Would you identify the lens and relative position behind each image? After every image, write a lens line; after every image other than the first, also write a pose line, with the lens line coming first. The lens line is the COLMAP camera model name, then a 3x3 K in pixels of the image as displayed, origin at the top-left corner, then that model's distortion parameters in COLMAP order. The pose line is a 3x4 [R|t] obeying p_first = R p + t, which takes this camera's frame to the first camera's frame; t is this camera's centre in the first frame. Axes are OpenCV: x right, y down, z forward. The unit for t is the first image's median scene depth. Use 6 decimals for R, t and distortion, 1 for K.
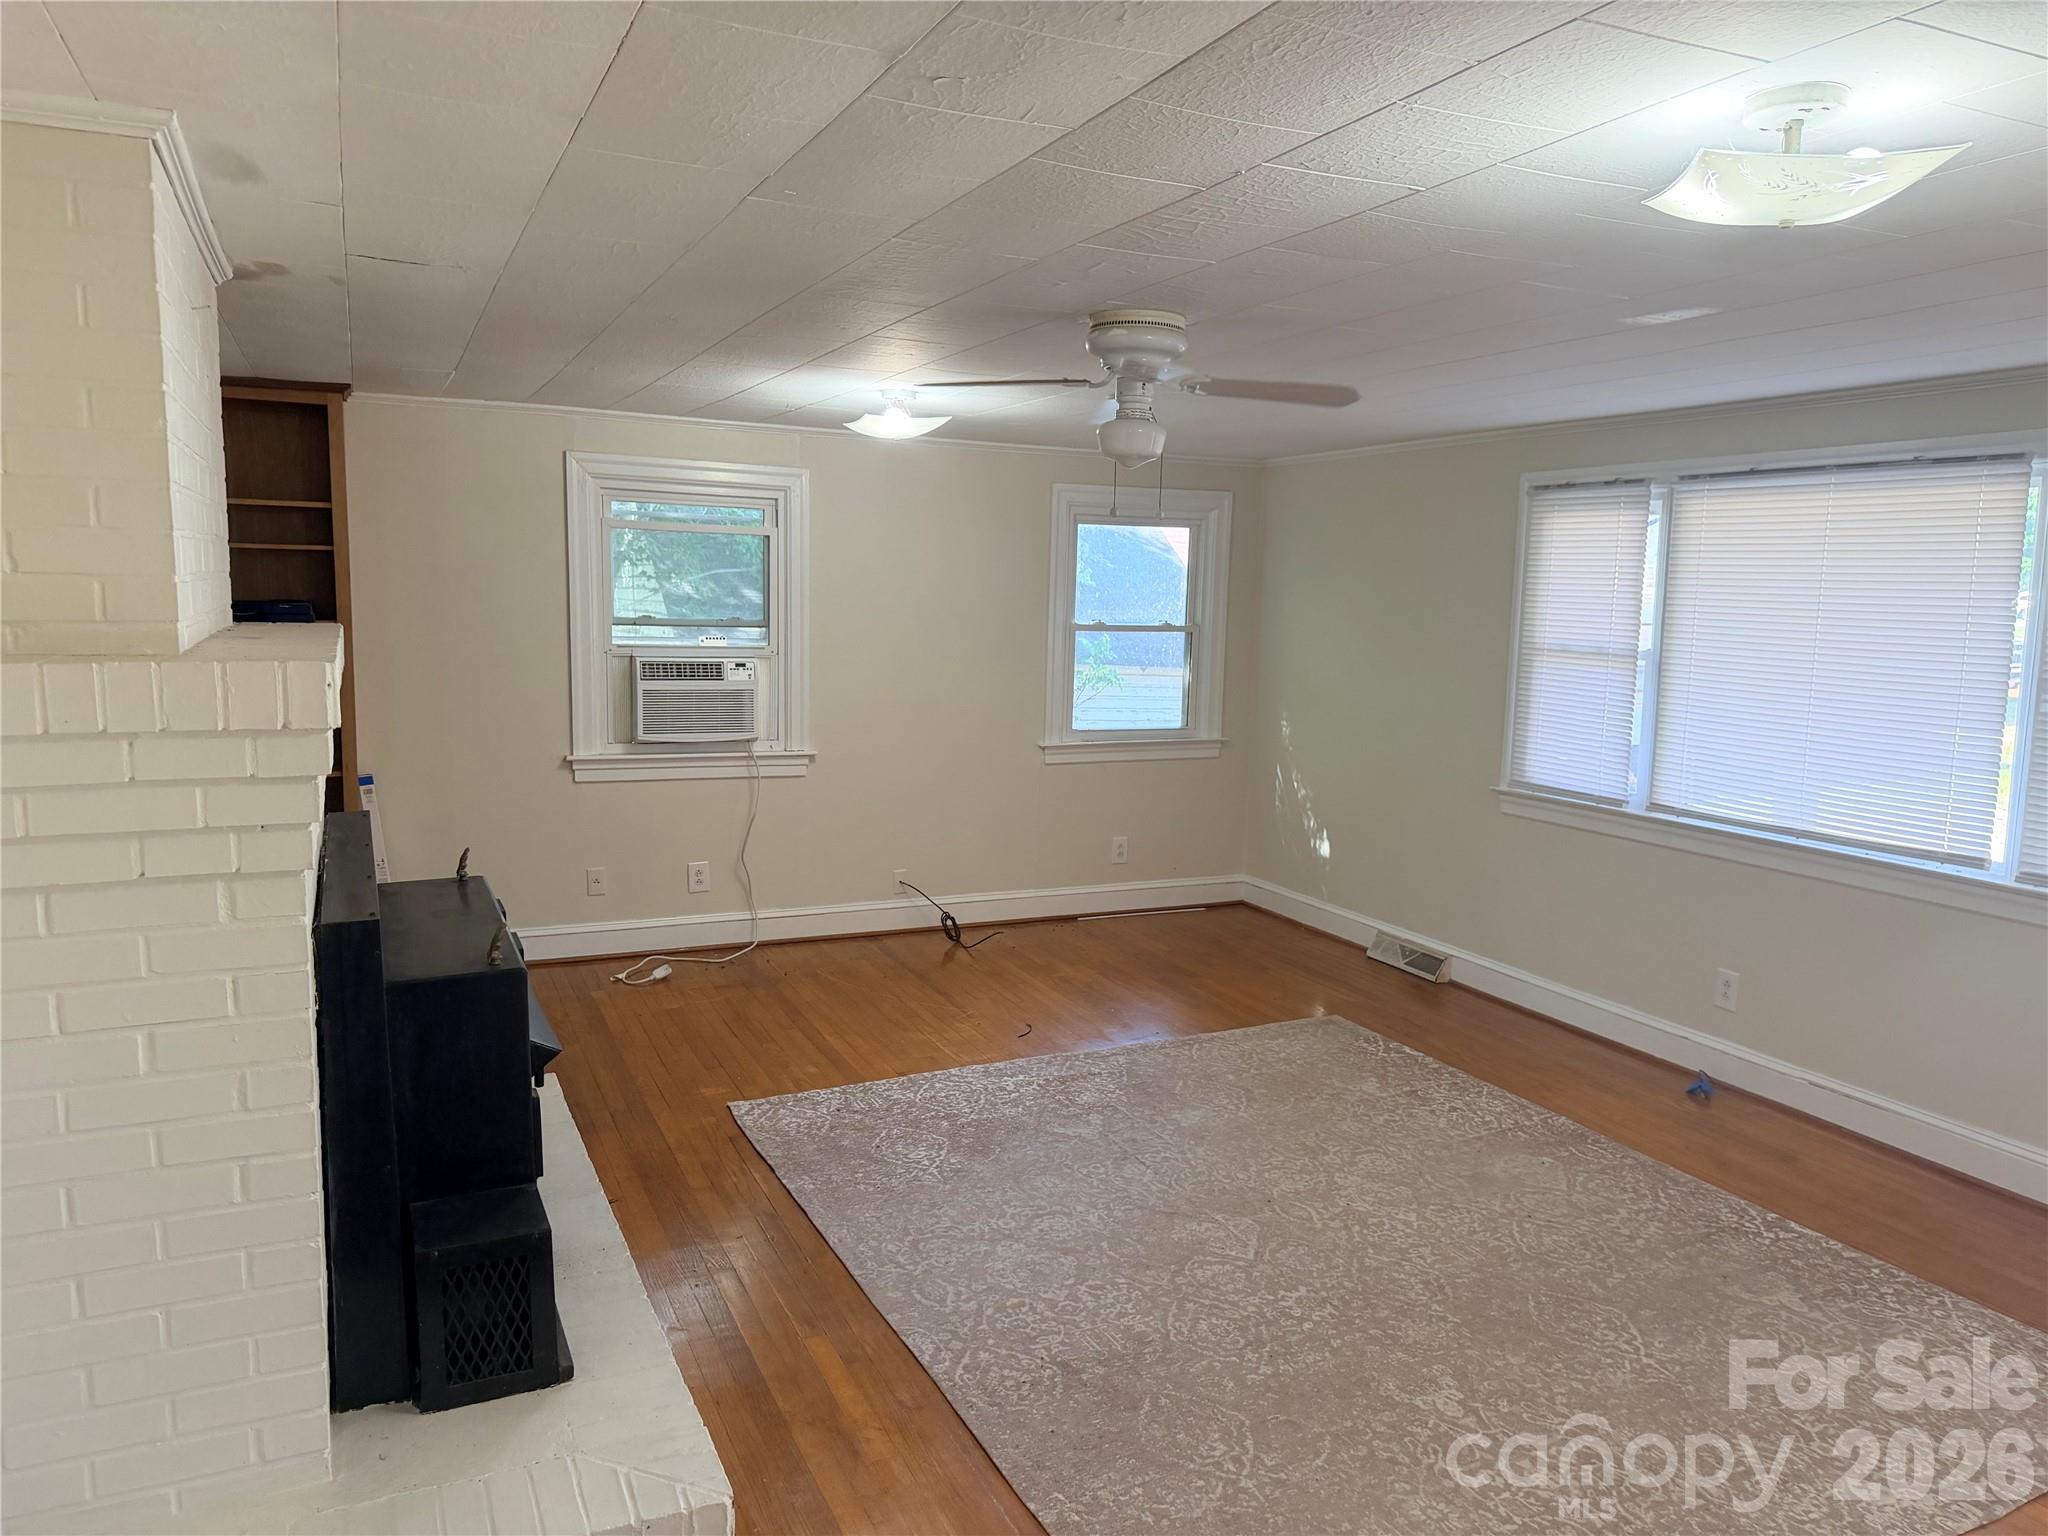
lens RADIAL K [[1417.4, 0, 1034.2], [0, 1417.4, 776.9], [0, 0, 1]] dist [0.055518, -0.078737]
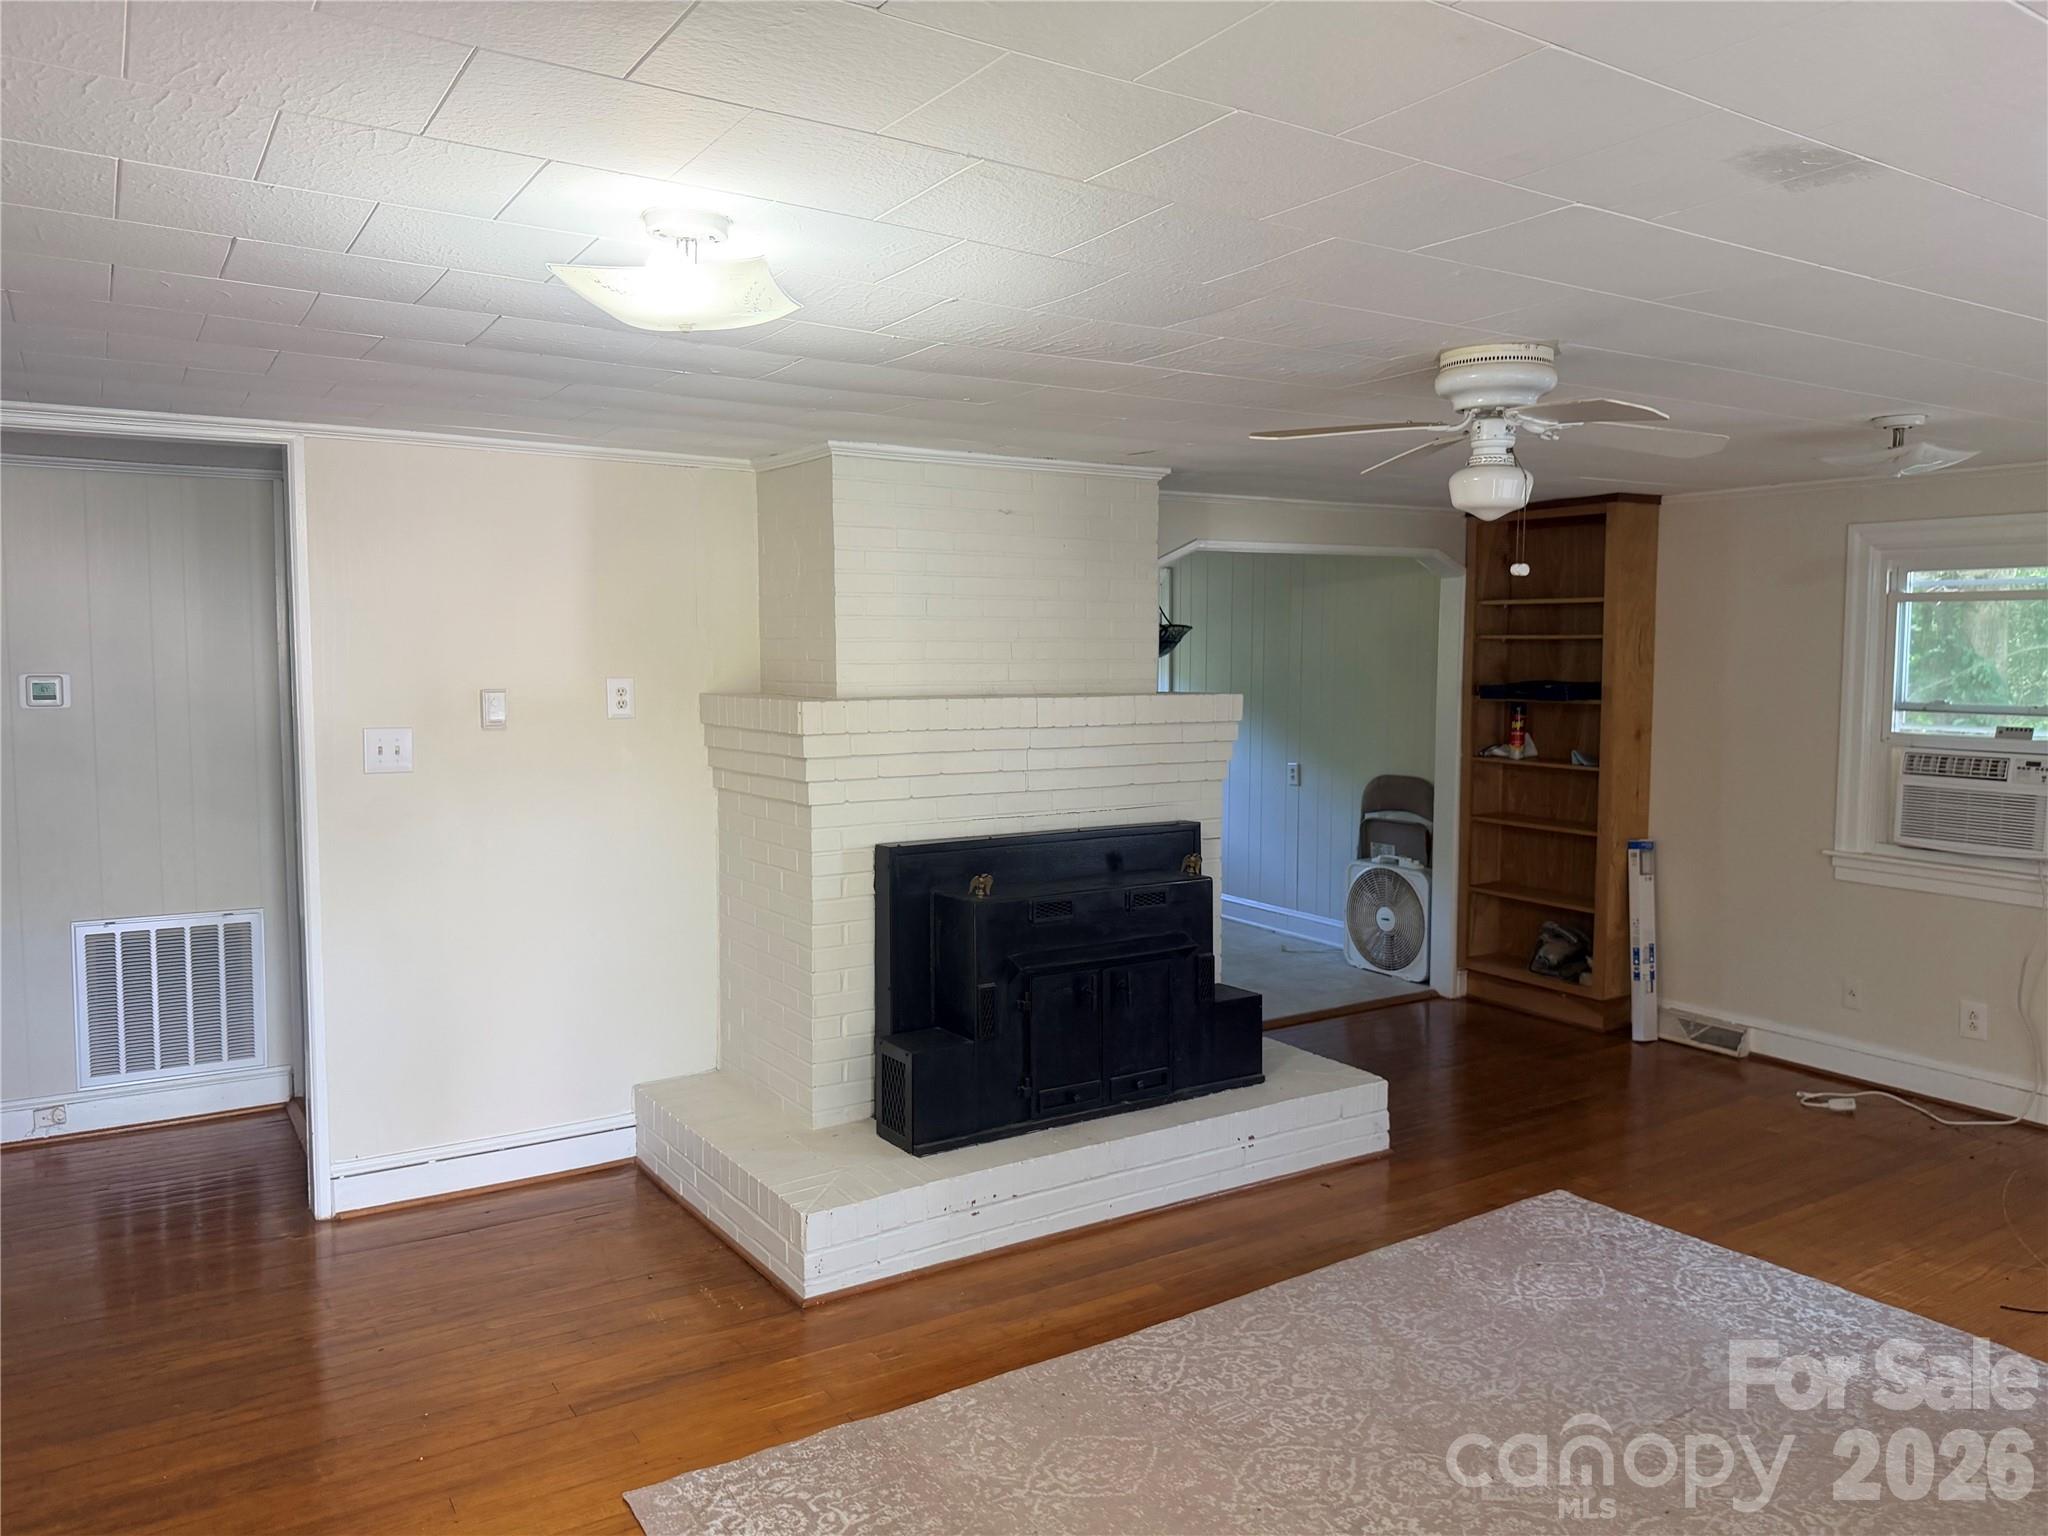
lens RADIAL K [[1417.4, 0, 1027.2], [0, 1417.4, 776.3], [0, 0, 1]] dist [0.055518, -0.078737]
pose [[0.137131, 0.065834, -0.988363, 0.685207], [-0.131016, 0.990228, 0.047780, -0.050899], [0.981850, 0.122939, 0.144417, 0.462086]]
